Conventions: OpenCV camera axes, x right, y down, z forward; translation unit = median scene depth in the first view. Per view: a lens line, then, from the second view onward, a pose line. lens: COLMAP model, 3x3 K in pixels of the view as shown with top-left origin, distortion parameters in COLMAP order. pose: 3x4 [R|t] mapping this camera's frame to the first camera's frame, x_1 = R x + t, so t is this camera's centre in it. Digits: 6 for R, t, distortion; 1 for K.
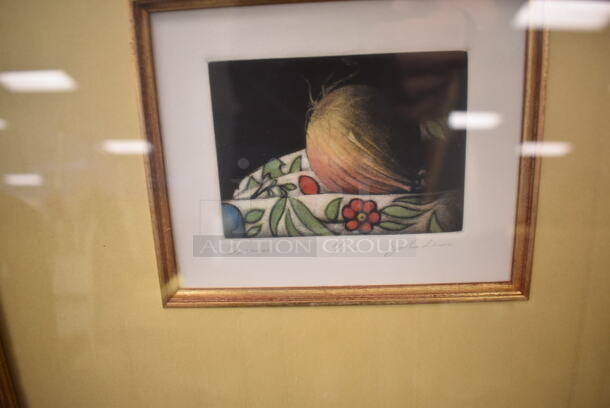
lens RADIAL K [[475.3, 0, 304.9], [0, 475.3, 201.8], [0, 0, 1]] dist [-0.094476, 0.003681]
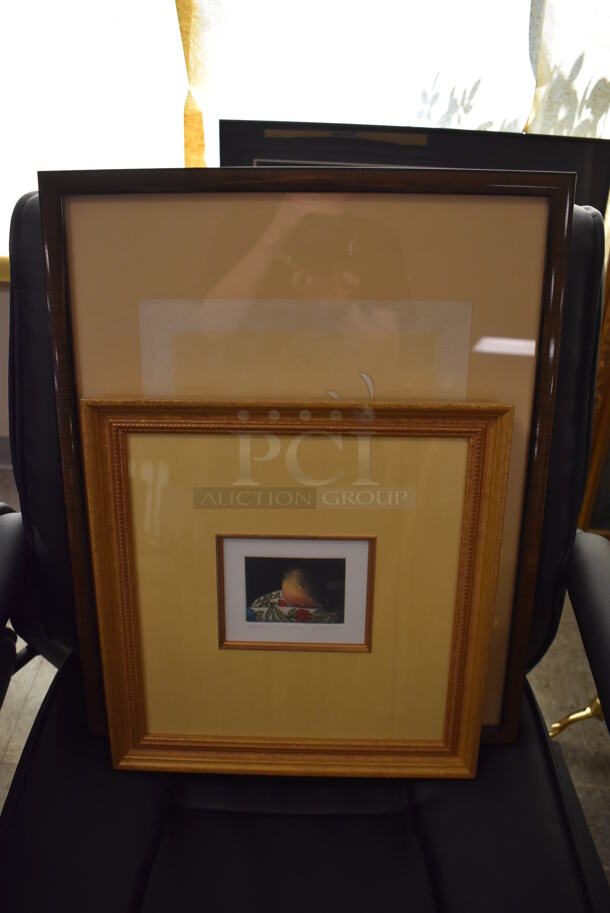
lens RADIAL K [[711.4, 0, 303.5], [0, 711.4, 455.0], [0, 0, 1]] dist [-0.094476, 0.003681]
pose [[0.998313, 0.045863, 0.035593, -0.048085], [-0.046408, 0.998815, 0.014652, -0.858304], [-0.034879, -0.016279, 0.999259, -2.662310]]
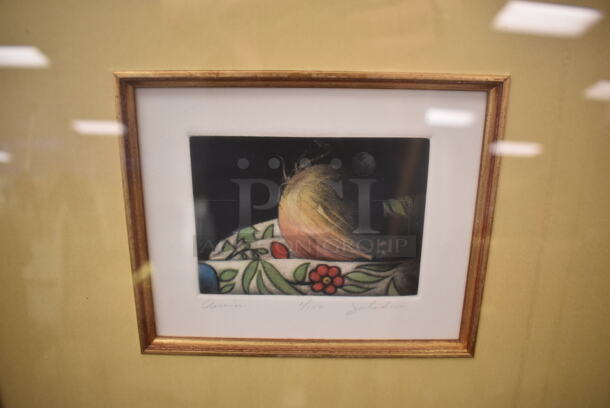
lens RADIAL K [[475.3, 0, 305.5], [0, 475.3, 206.0], [0, 0, 1]] dist [-0.094476, 0.003681]
pose [[0.997785, 0.037952, 0.054633, 0.004314], [-0.039747, 0.998692, 0.032149, -0.171750], [-0.053341, -0.034250, 0.997989, -0.083519]]
